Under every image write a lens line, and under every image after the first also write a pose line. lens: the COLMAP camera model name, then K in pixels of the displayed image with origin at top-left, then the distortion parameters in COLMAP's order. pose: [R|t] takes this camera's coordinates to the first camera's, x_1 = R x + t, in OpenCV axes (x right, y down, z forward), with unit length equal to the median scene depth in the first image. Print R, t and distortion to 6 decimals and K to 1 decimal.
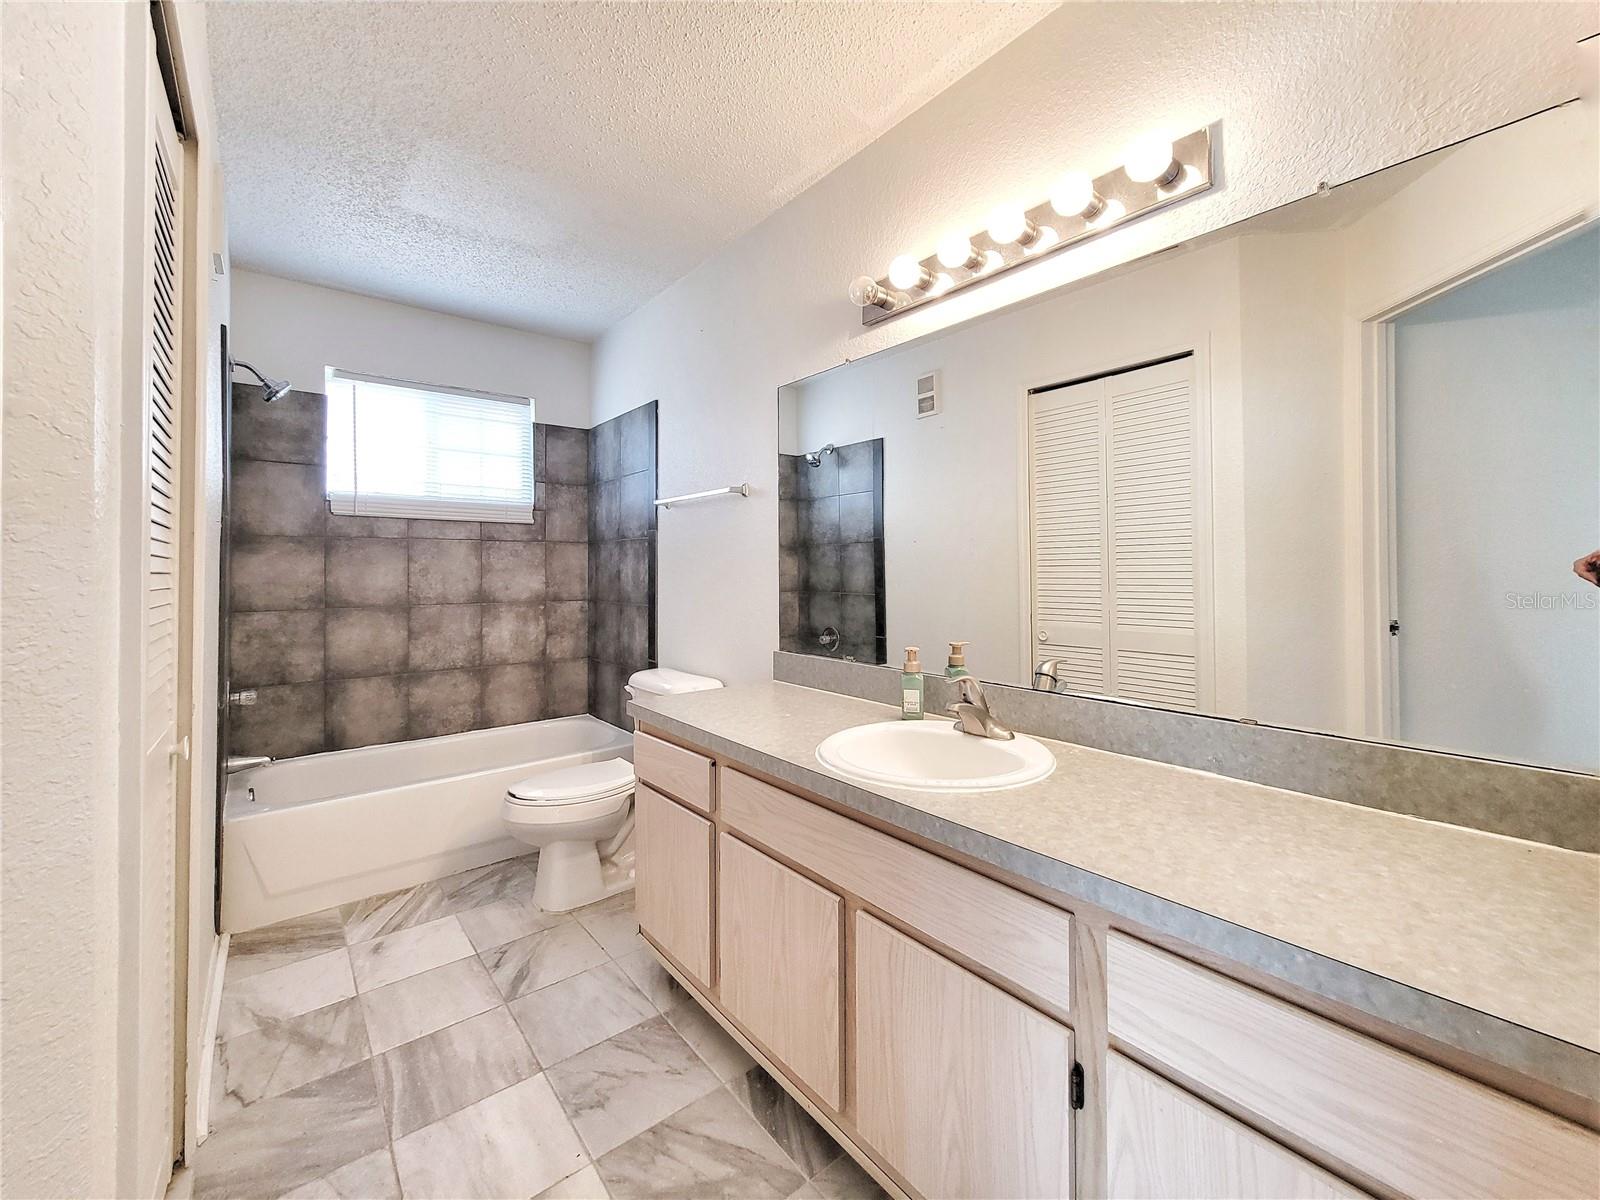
lens RADIAL K [[656.6, 0, 805.1], [0, 656.6, 561.8], [0, 0, 1]] dist [-0.003158, 0.000374]
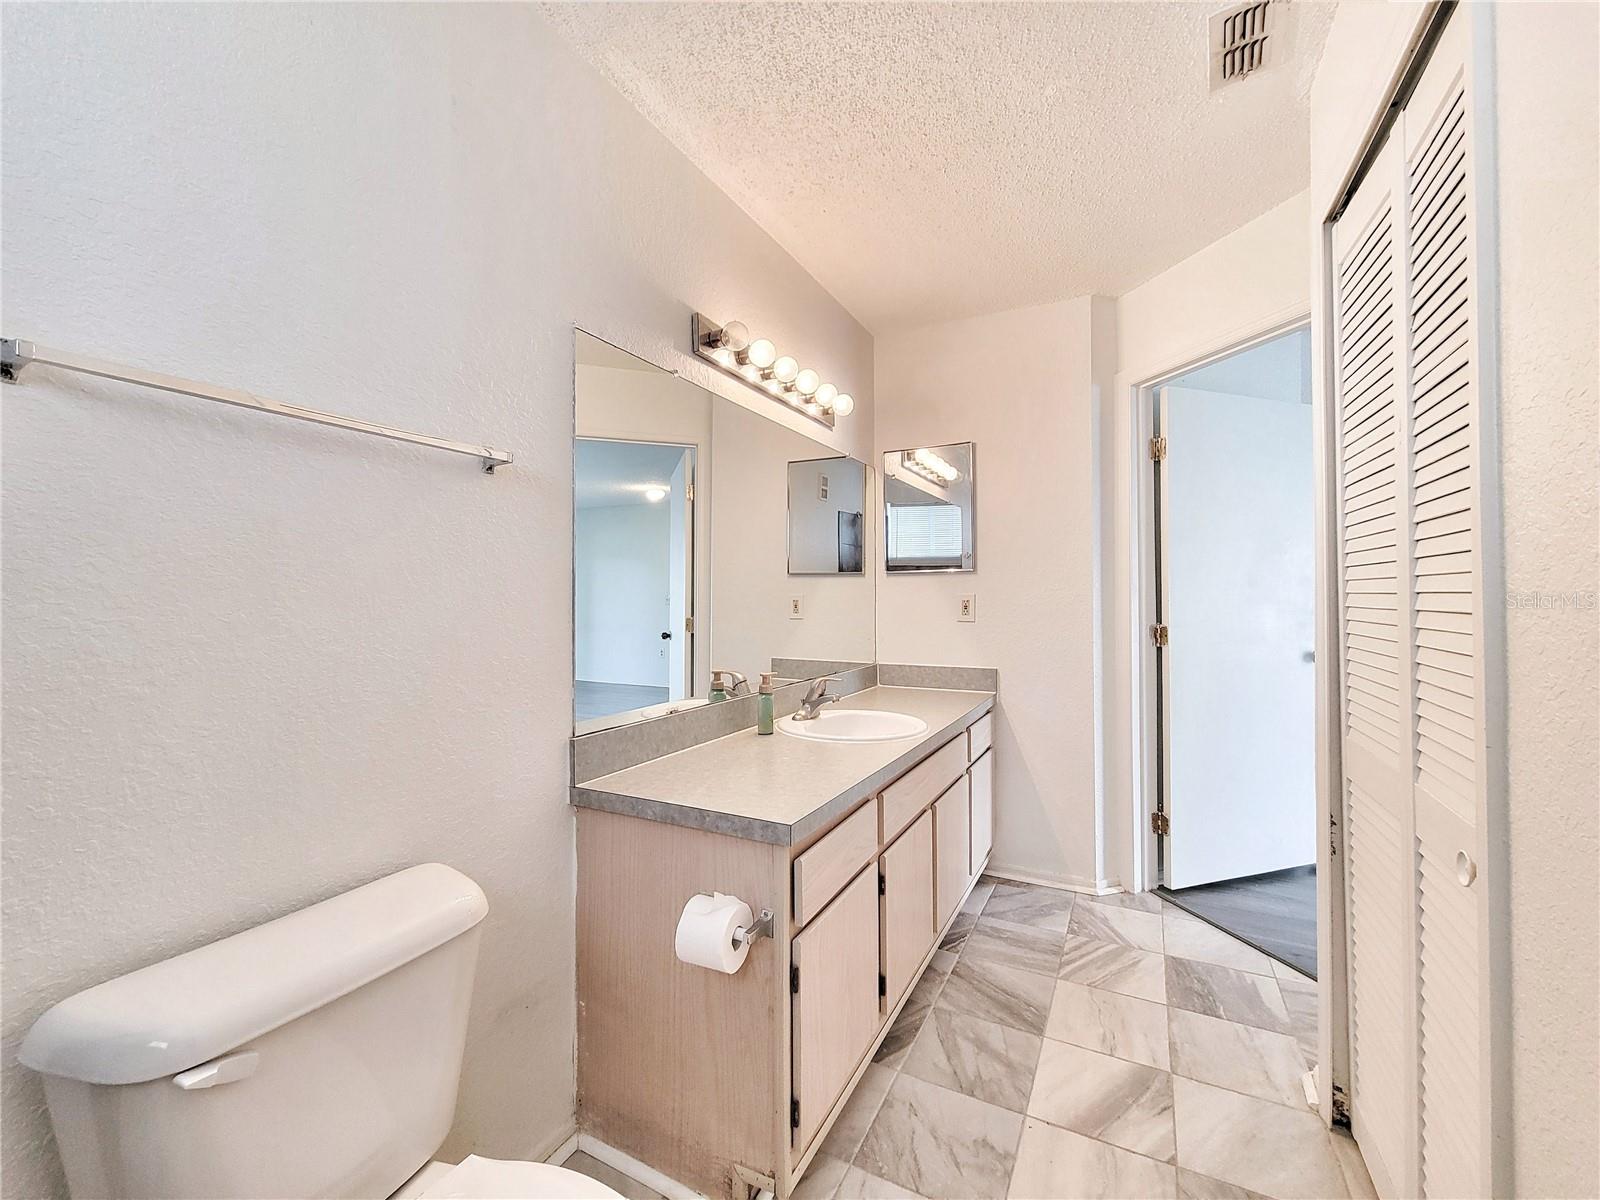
lens RADIAL K [[656.6, 0, 799.5], [0, 656.6, 596.3], [0, 0, 1]] dist [-0.003158, 0.000374]
pose [[-0.390862, 0.007843, 0.920416, -1.096370], [-0.004496, 0.999936, -0.010429, 0.004786], [-0.920438, -0.008214, -0.390801, 1.609156]]
